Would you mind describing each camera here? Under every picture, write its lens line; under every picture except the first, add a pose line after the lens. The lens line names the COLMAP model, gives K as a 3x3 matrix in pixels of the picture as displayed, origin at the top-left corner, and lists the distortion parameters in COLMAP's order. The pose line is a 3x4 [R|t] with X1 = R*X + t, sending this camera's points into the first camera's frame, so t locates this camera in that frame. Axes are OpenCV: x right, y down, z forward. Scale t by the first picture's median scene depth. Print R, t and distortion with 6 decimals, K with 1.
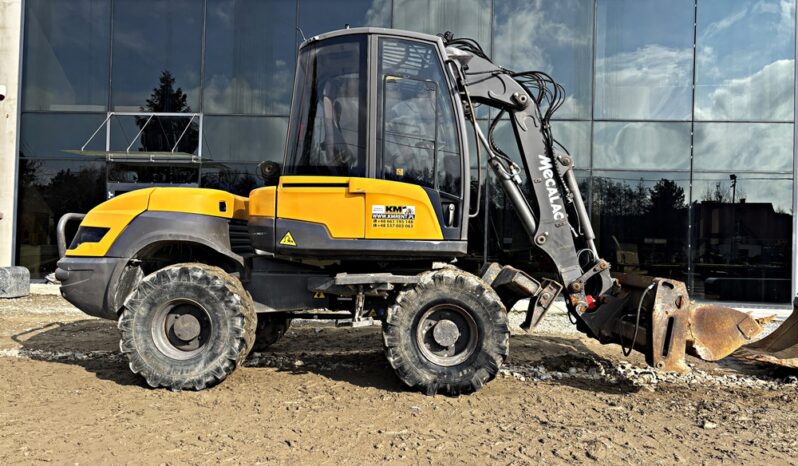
lens RADIAL K [[602.9, 0, 403.9], [0, 602.9, 230.0], [0, 0, 1]] dist [0.062136, -0.076462]
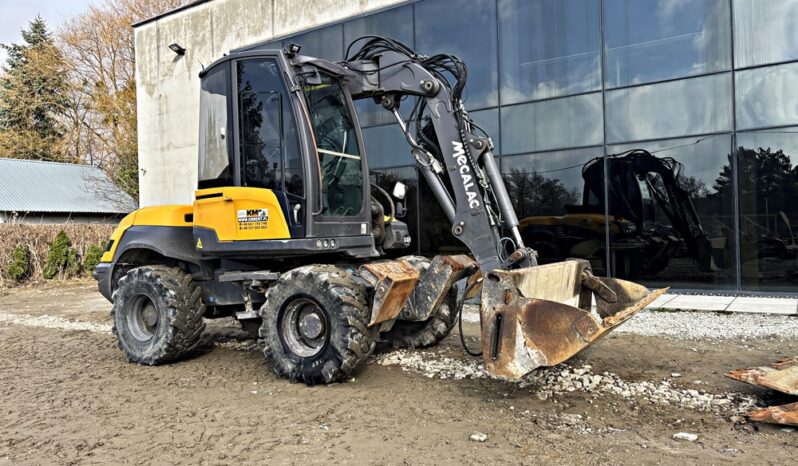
lens RADIAL K [[602.9, 0, 397.9], [0, 602.9, 226.1], [0, 0, 1]] dist [0.062136, -0.076462]
pose [[0.862034, -0.055859, -0.503764, 0.746741], [0.058744, 0.998221, -0.010164, 0.016225], [0.503436, -0.020832, 0.863782, 0.166686]]
